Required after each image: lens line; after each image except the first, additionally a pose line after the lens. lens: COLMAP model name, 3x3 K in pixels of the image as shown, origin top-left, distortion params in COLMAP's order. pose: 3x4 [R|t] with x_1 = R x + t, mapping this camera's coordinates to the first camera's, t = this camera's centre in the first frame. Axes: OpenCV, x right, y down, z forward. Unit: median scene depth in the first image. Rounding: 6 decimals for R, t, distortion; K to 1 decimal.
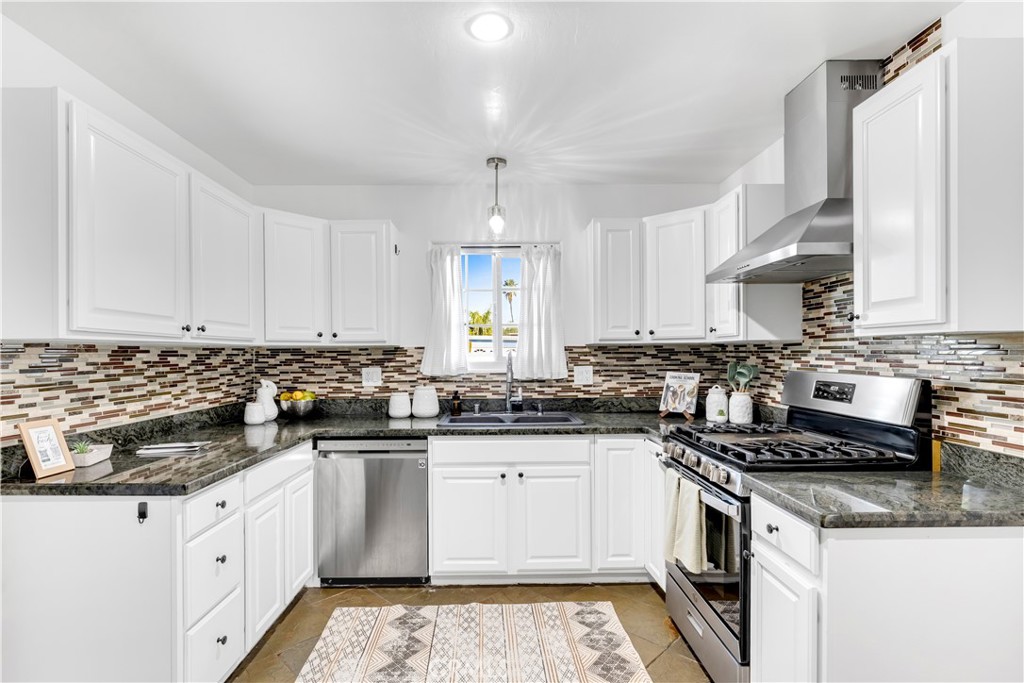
lens RADIAL K [[498.8, 0, 495.5], [0, 498.8, 357.0], [0, 0, 1]] dist [0.000342, 0.000108]
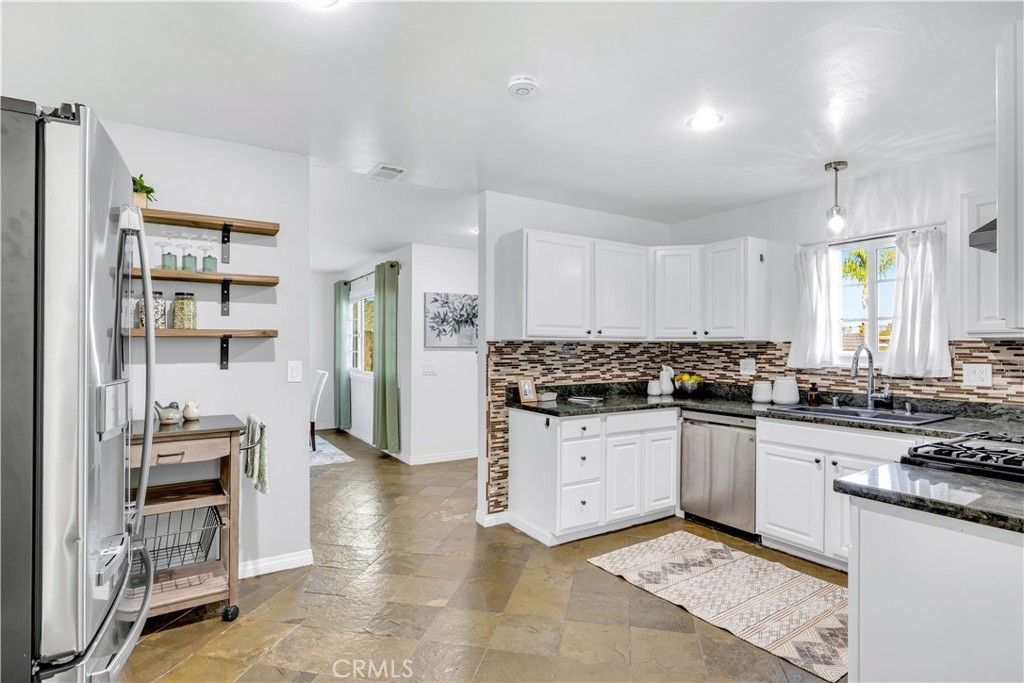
lens RADIAL K [[512.3, 0, 509.8], [0, 512.3, 346.1], [0, 0, 1]] dist [-0.000180, 0.000030]
pose [[0.536225, 0.005774, -0.844056, 0.563560], [-0.012129, 0.999926, -0.000865, -0.001974], [0.843988, 0.010702, 0.536255, -0.154463]]
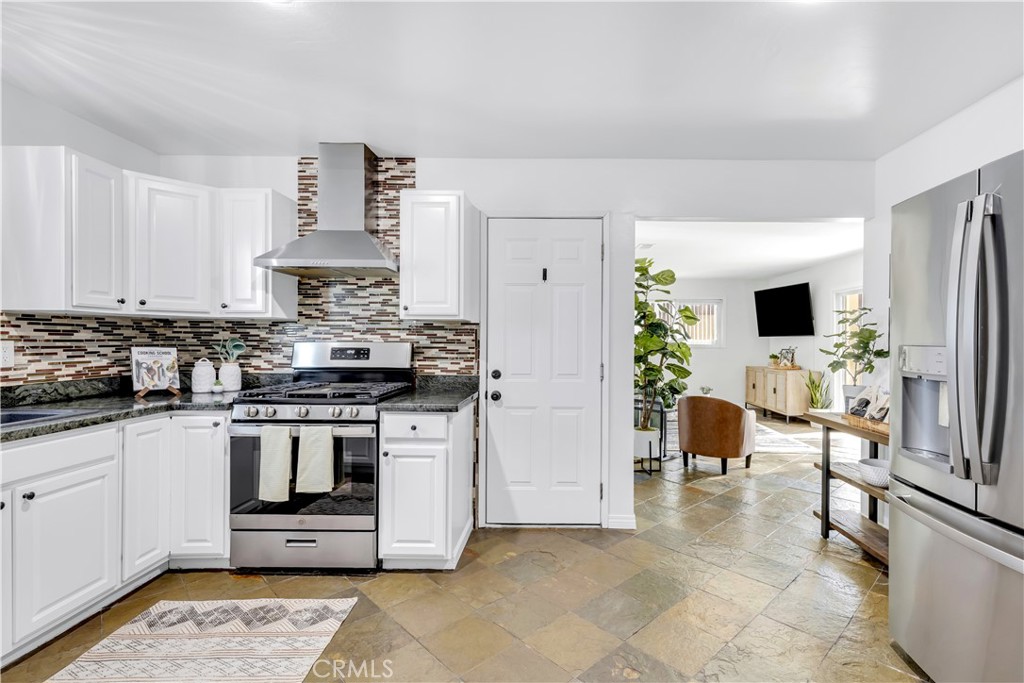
lens RADIAL K [[489.2, 0, 551.1], [0, 489.2, 342.3], [0, 0, 1]] dist [-0.000602, -0.000151]
pose [[0.000970, 0.003617, 0.999993, -0.585705], [0.003026, 0.999989, -0.003620, 0.028843], [-0.999995, 0.003030, 0.000959, 0.270082]]
